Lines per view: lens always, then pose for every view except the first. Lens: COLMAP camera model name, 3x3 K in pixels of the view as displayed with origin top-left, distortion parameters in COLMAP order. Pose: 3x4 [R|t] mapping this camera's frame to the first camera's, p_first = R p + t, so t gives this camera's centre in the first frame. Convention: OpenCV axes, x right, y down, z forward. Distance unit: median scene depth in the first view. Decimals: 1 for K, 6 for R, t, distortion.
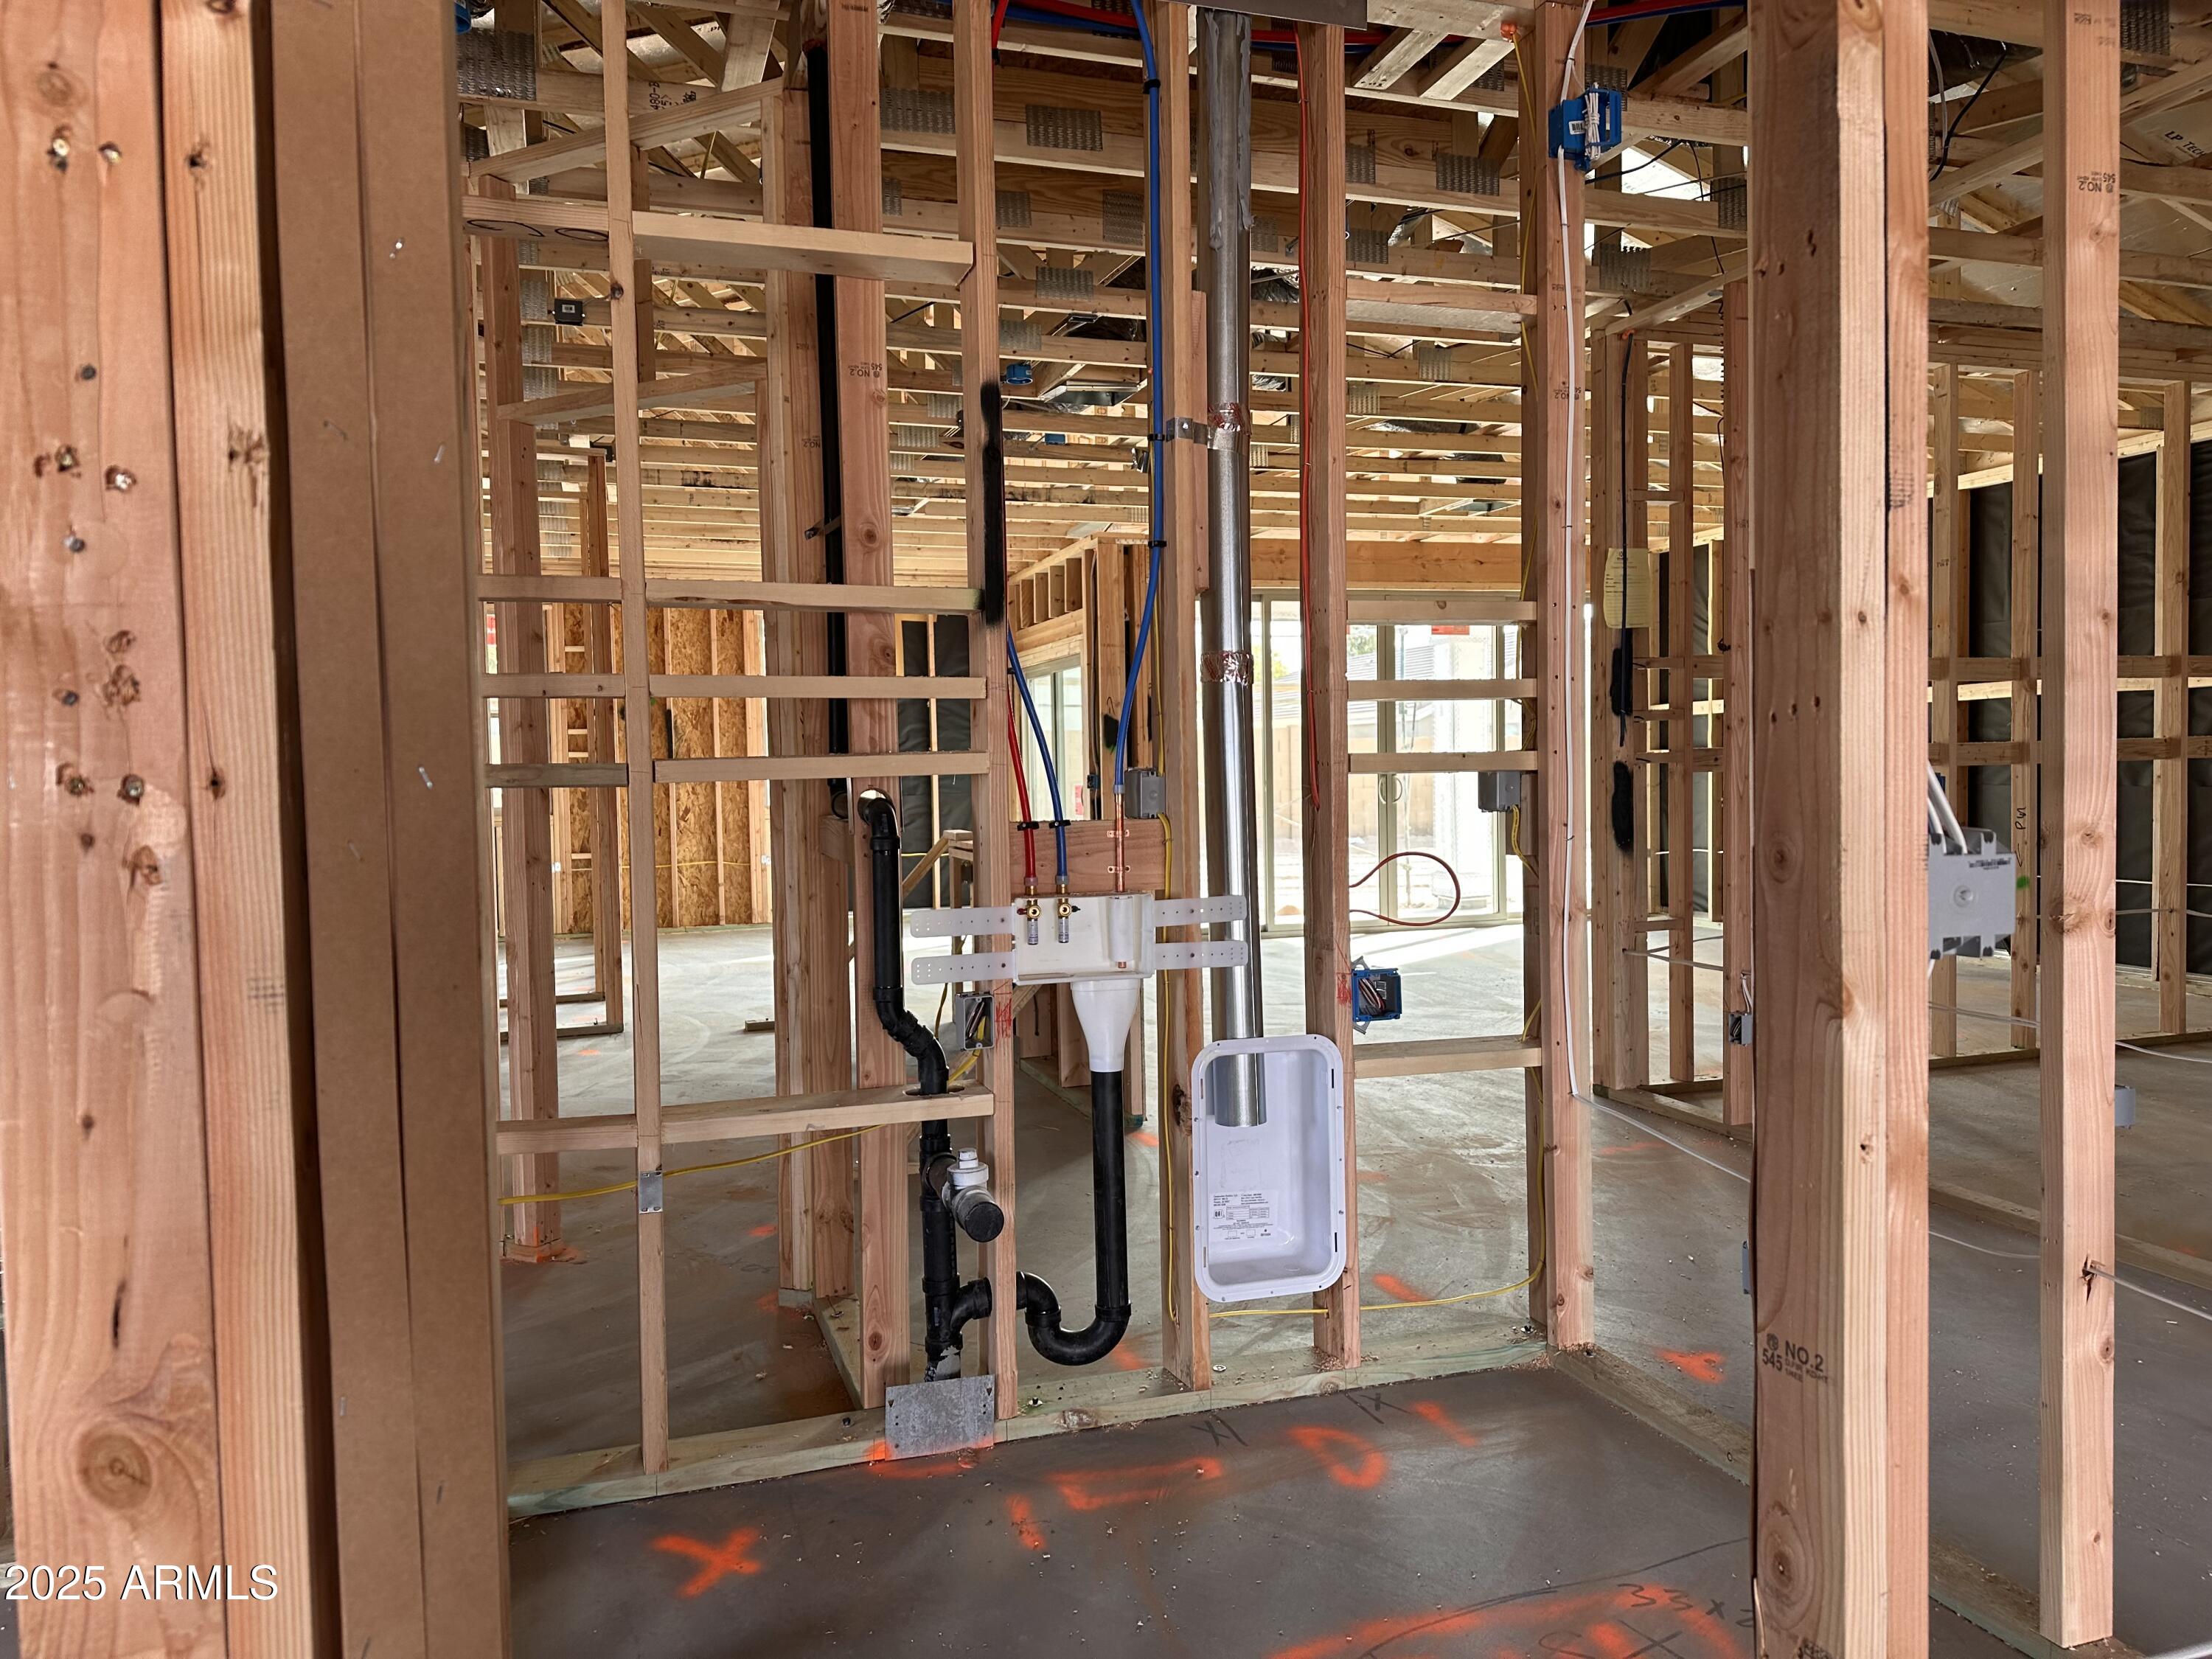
lens RADIAL K [[1536.1, 0, 1084.7], [0, 1536.1, 847.8], [0, 0, 1]] dist [0.089218, -0.115836]
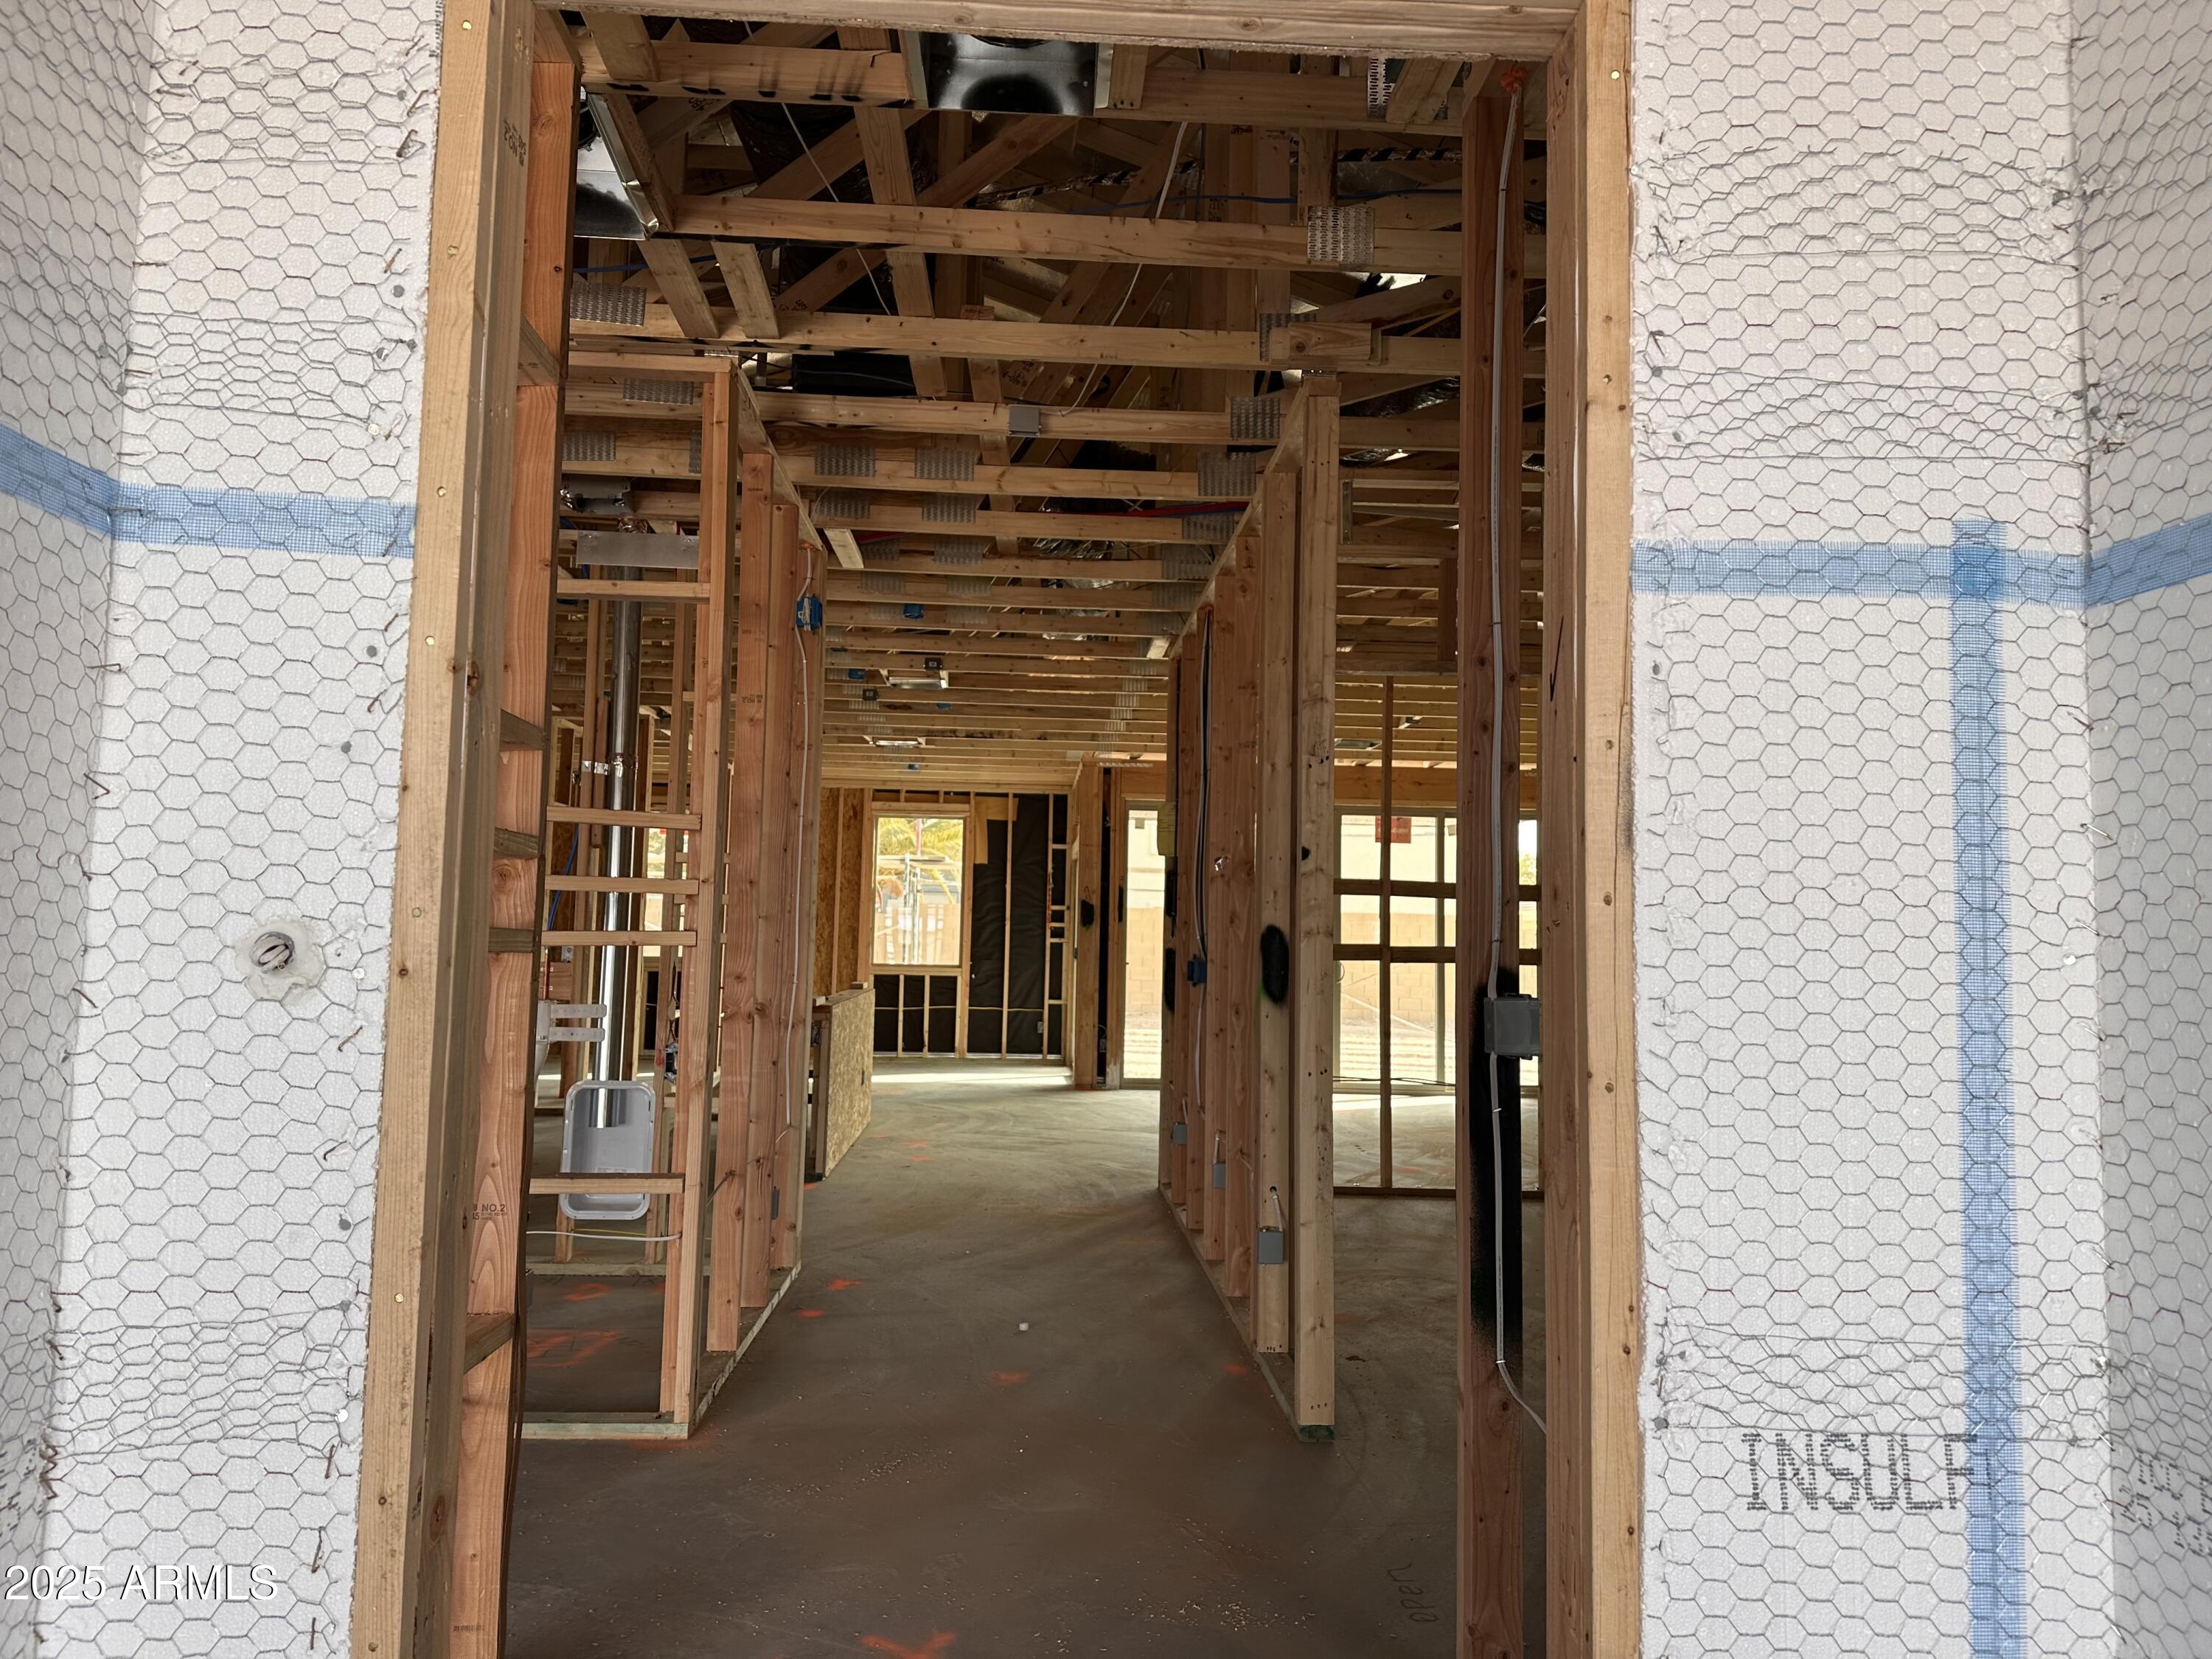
lens RADIAL K [[1536.1, 0, 1097.4], [0, 1536.1, 814.3], [0, 0, 1]] dist [0.089218, -0.115836]
pose [[0.965992, 0.017606, -0.257973, 0.317086], [-0.052015, 0.990516, -0.127175, 0.002830], [0.253287, 0.136268, 0.957745, -0.191262]]
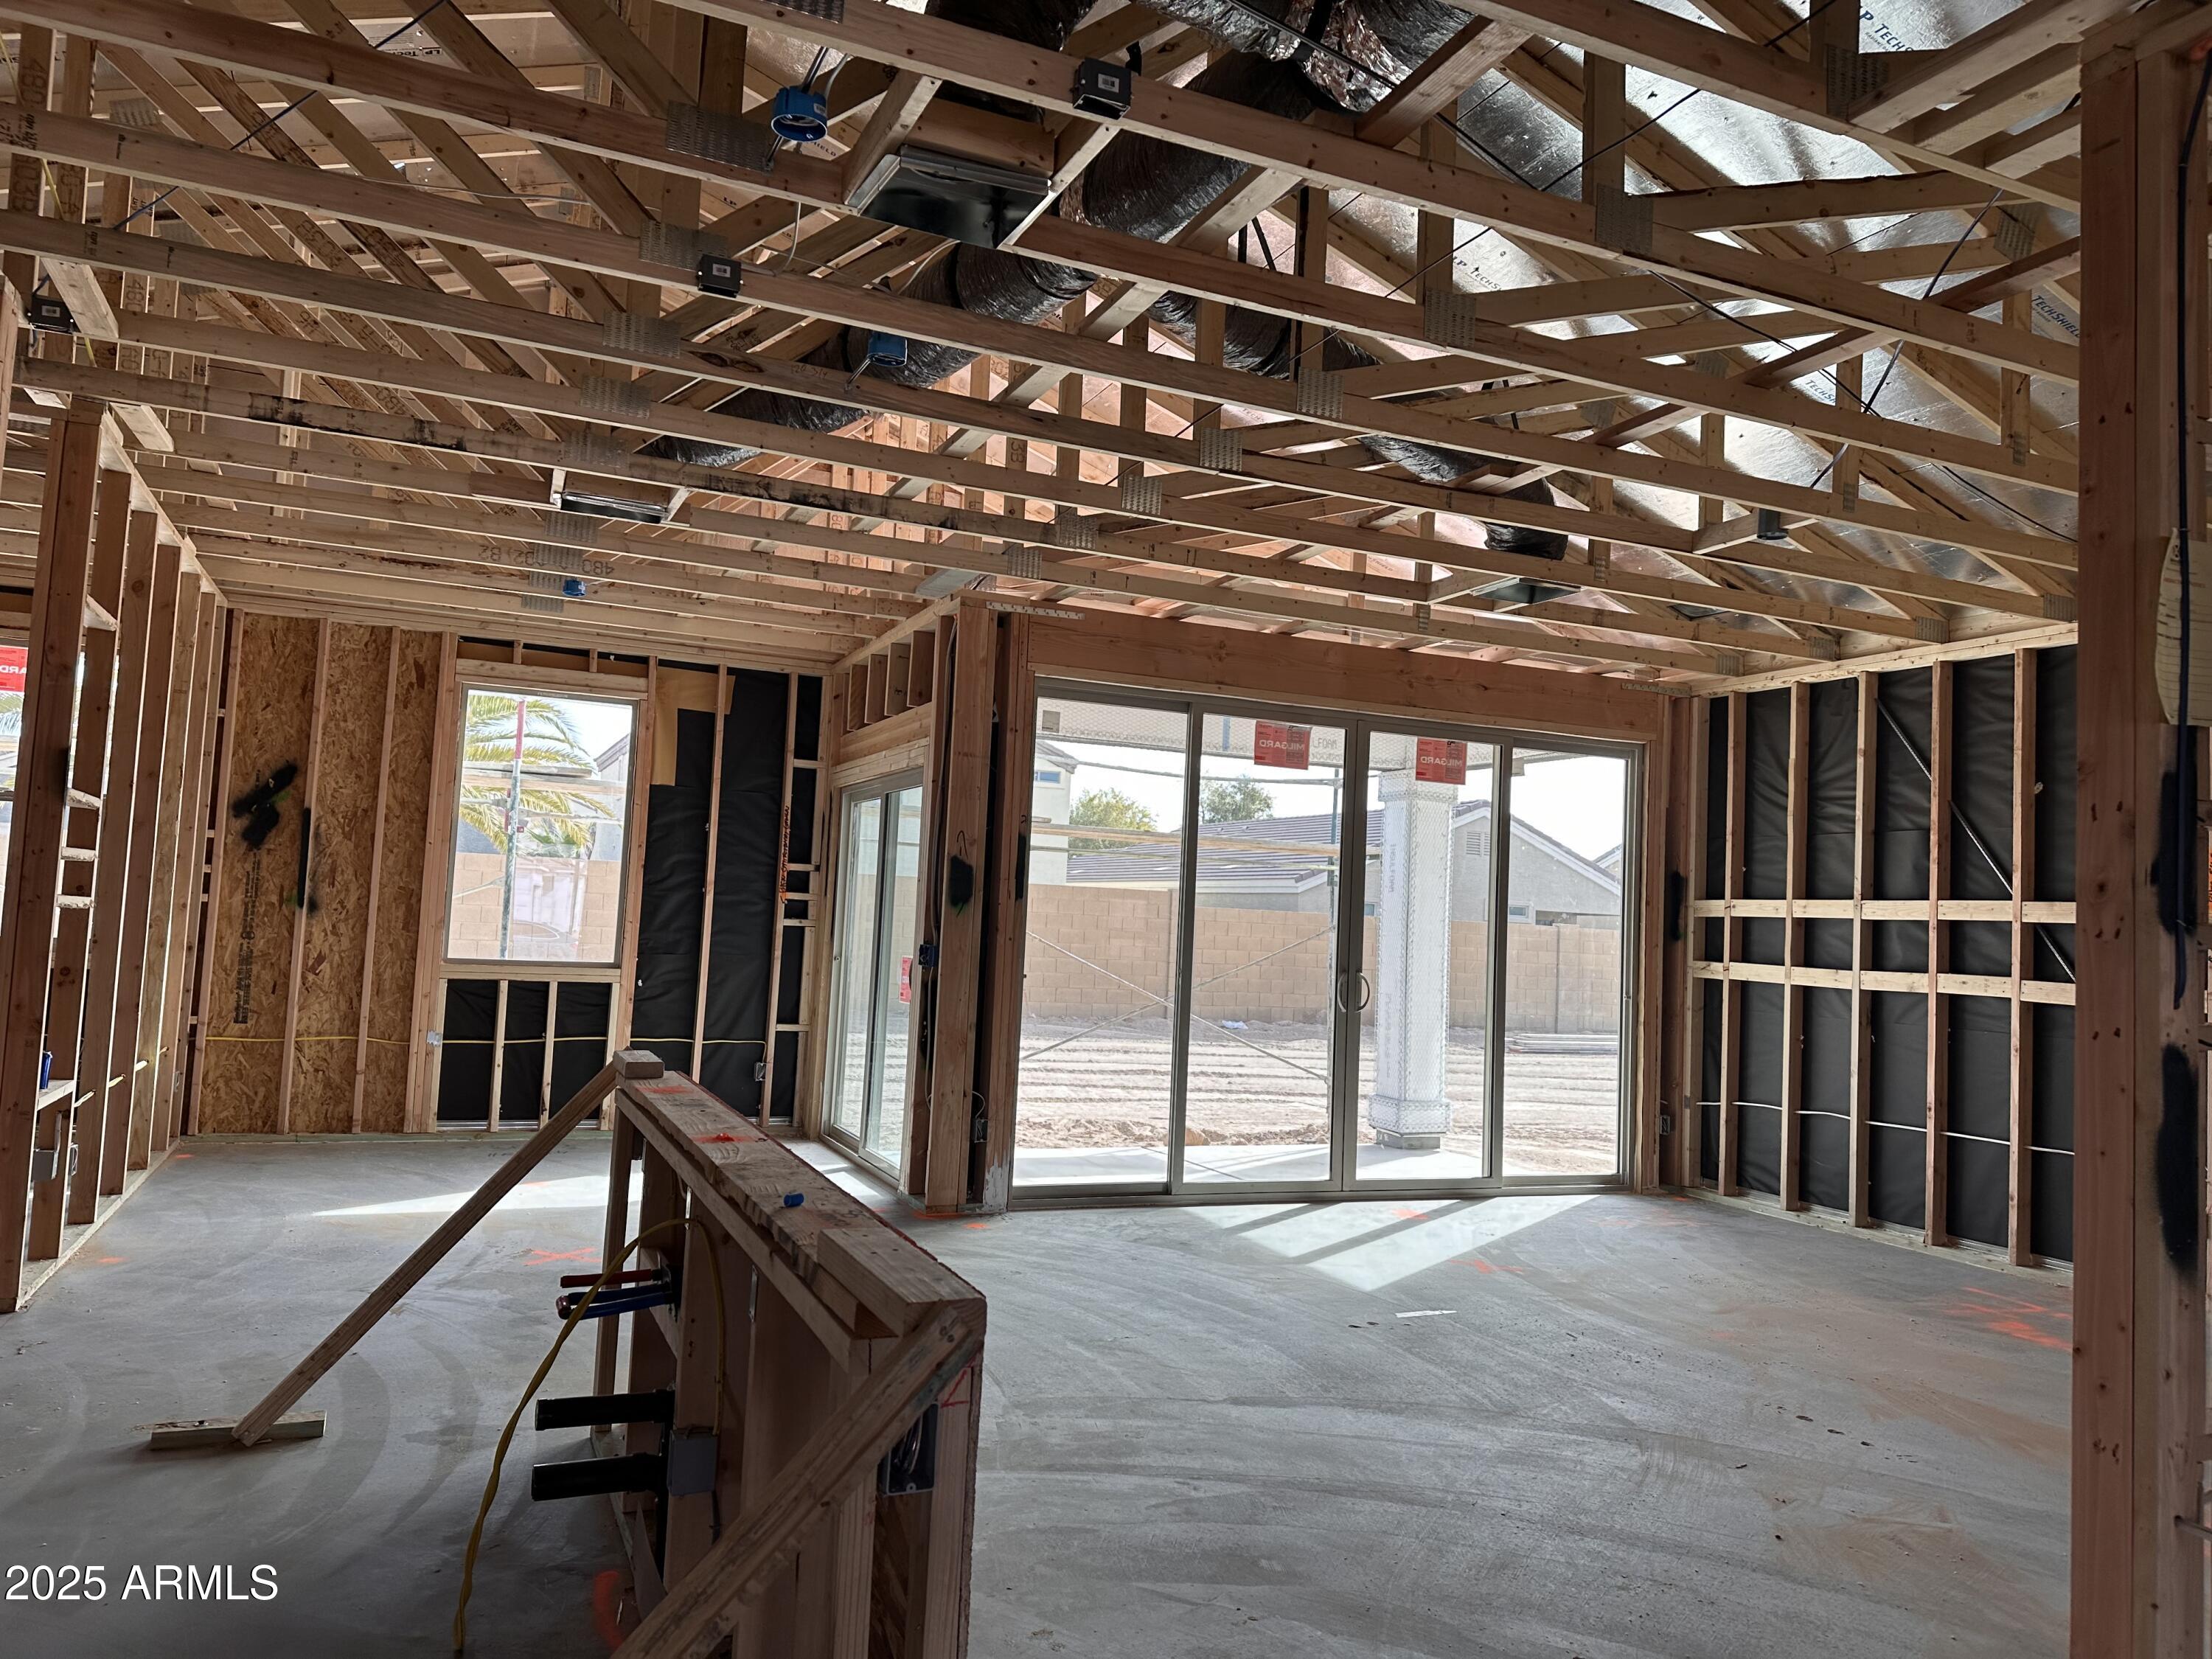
lens RADIAL K [[1536.1, 0, 1096.8], [0, 1536.1, 817.9], [0, 0, 1]] dist [0.089218, -0.115836]
pose [[0.992809, 0.072644, 0.095151, 0.009693], [-0.060729, 0.990593, -0.122624, -0.023314], [-0.103164, 0.115964, 0.987881, 0.305441]]
